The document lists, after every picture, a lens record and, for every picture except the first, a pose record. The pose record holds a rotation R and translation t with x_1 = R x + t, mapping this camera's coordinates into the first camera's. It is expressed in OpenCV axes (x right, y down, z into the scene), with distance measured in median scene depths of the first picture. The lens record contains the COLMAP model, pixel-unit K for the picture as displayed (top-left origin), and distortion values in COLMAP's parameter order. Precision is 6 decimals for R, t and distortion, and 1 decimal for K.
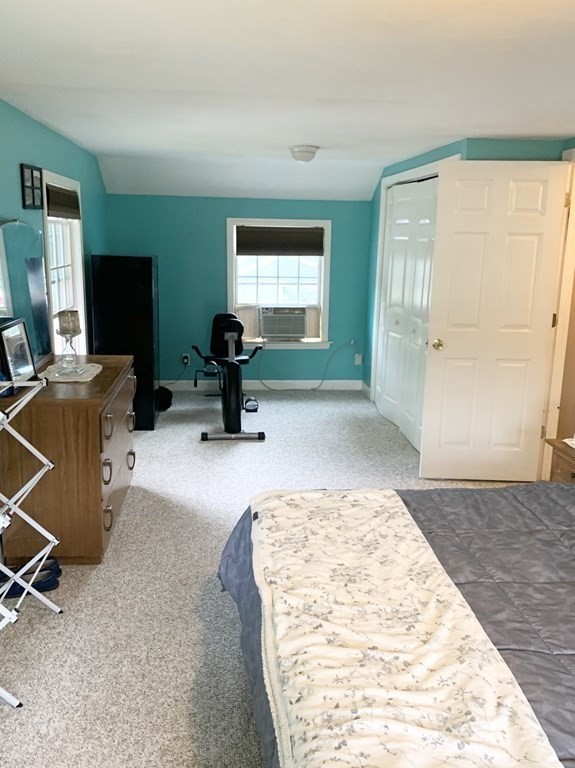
lens RADIAL K [[652.6, 0, 286.6], [0, 652.6, 386.1], [0, 0, 1]] dist [0.052402, -0.069539]
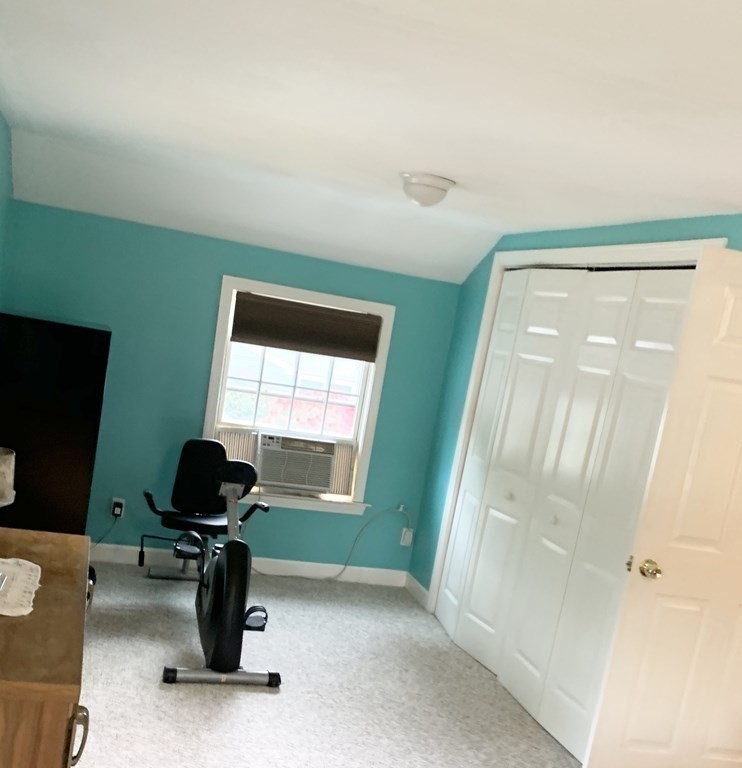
lens RADIAL K [[914.7, 0, 354.8], [0, 914.7, 501.0], [0, 0, 1]] dist [0.044843, 0.000000]
pose [[0.975923, 0.110231, 0.188213, -0.134942], [-0.106287, 0.993854, -0.030948, -0.057295], [-0.190468, 0.010198, 0.981641, 0.230102]]
